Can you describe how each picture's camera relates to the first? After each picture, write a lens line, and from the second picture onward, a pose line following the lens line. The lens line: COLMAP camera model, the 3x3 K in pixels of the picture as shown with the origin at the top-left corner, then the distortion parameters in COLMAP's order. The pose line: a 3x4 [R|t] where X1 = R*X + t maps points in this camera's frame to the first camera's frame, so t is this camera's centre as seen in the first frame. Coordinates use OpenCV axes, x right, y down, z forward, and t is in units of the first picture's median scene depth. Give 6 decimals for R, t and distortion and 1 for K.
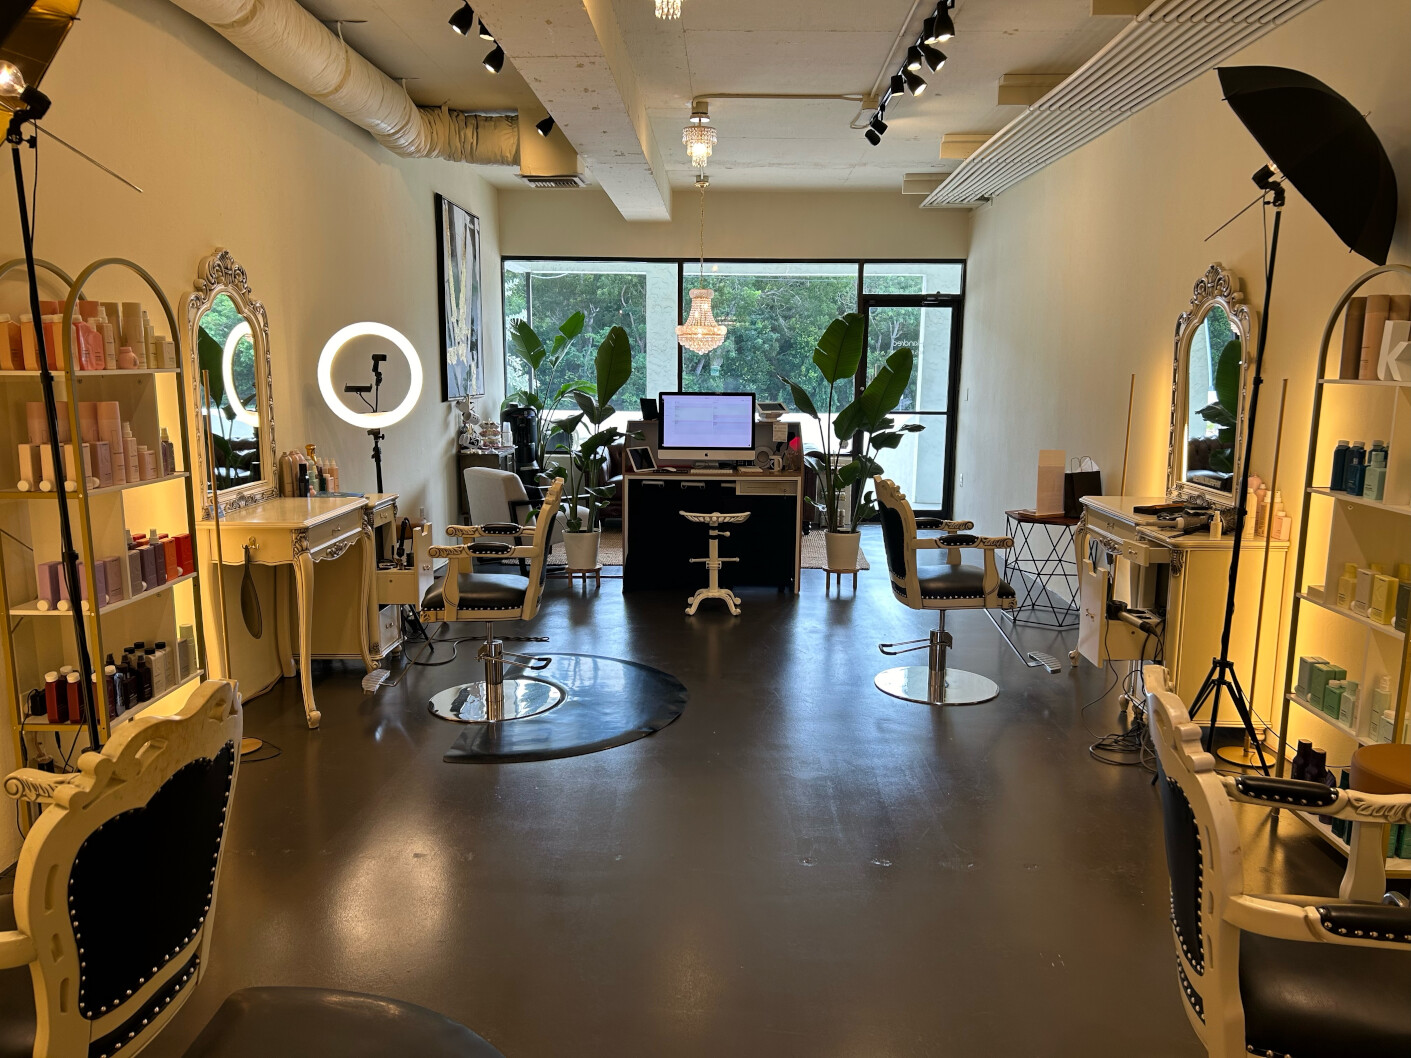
lens RADIAL K [[1041.6, 0, 704.3], [0, 1041.6, 533.4], [0, 0, 1]] dist [0.051176, -0.057961]
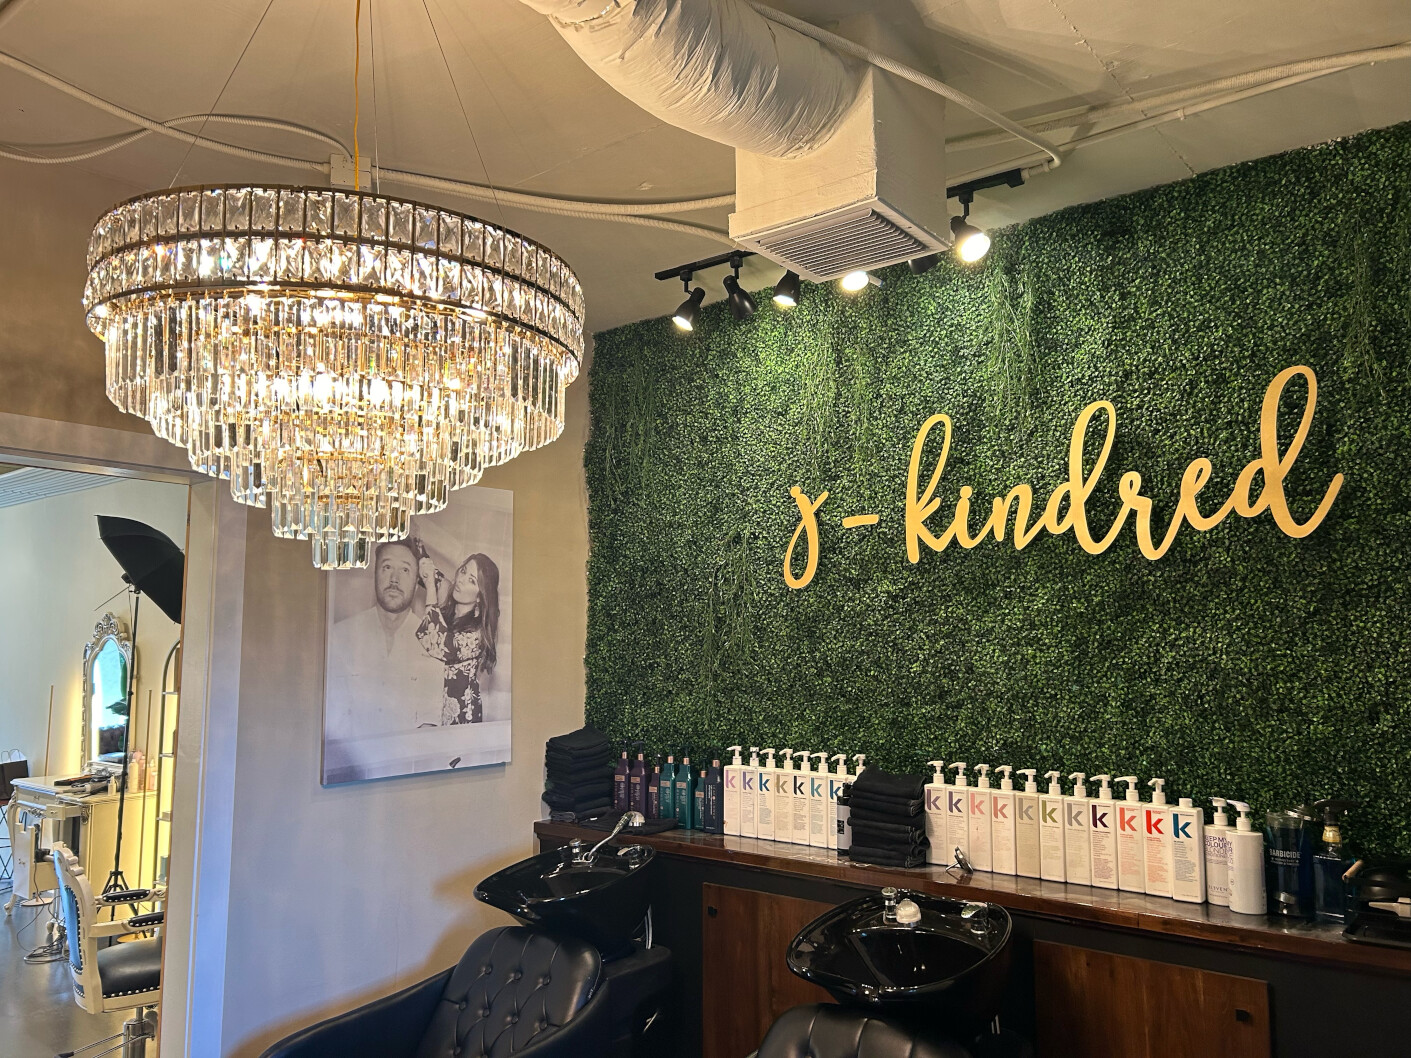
lens RADIAL K [[1041.6, 0, 699.1], [0, 1041.6, 529.8], [0, 0, 1]] dist [0.051176, -0.057961]
pose [[0.602153, 0.069837, 0.795321, -0.236658], [0.142902, 0.970652, -0.193426, 0.047149], [-0.785488, 0.230125, 0.574501, -0.618922]]
